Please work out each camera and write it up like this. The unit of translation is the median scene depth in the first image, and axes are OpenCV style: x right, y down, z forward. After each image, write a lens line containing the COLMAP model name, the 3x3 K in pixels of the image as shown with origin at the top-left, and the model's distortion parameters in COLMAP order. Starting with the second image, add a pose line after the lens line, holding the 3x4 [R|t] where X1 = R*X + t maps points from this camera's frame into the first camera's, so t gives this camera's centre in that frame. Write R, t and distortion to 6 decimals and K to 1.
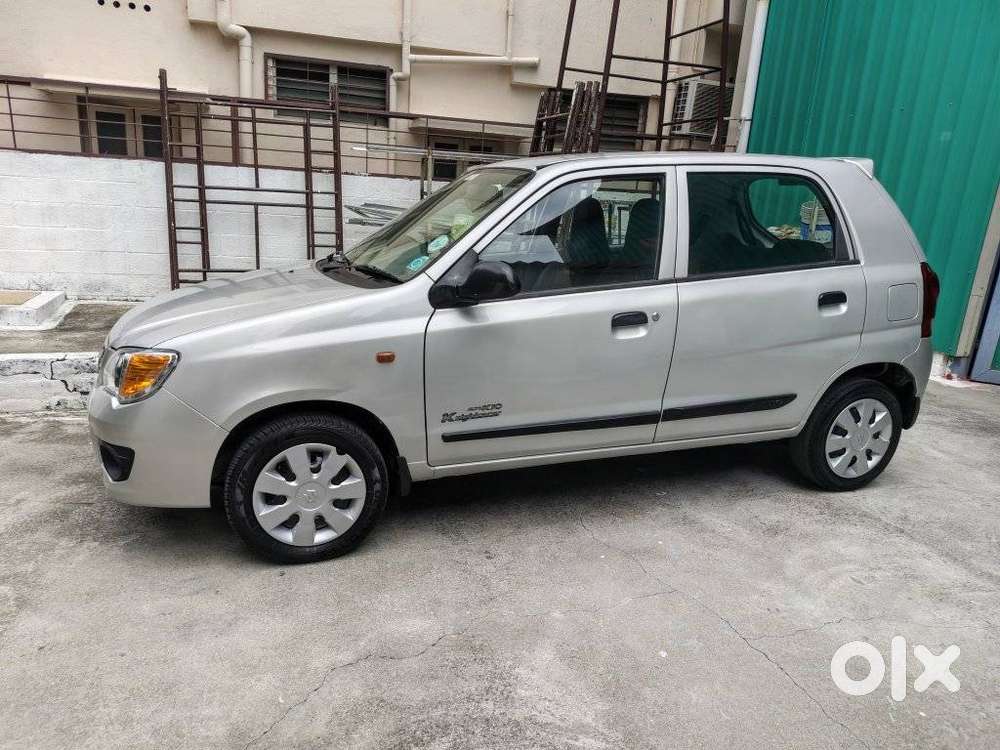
lens RADIAL K [[692.6, 0, 485.0], [0, 692.6, 379.6], [0, 0, 1]] dist [0.036650, -0.043427]
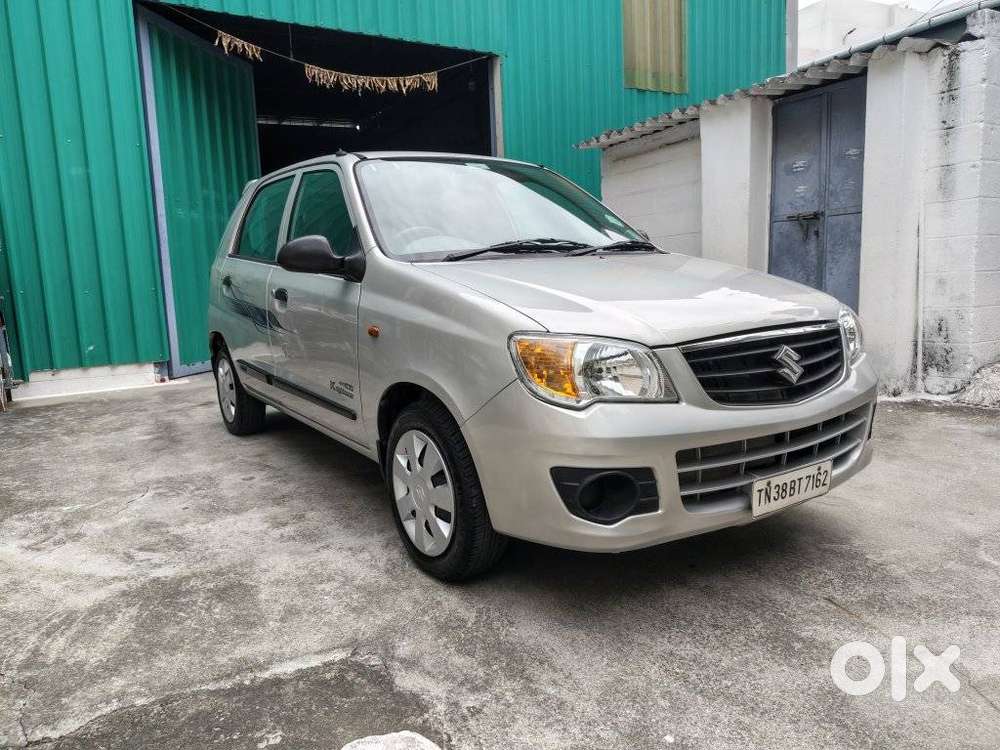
lens RADIAL K [[692.6, 0, 494.6], [0, 692.6, 375.7], [0, 0, 1]] dist [0.036650, -0.043427]
pose [[-0.267589, -0.173501, 0.947783, -1.011456], [0.278021, 0.927913, 0.248358, -0.255833], [-0.922551, 0.329961, -0.200062, 1.278465]]
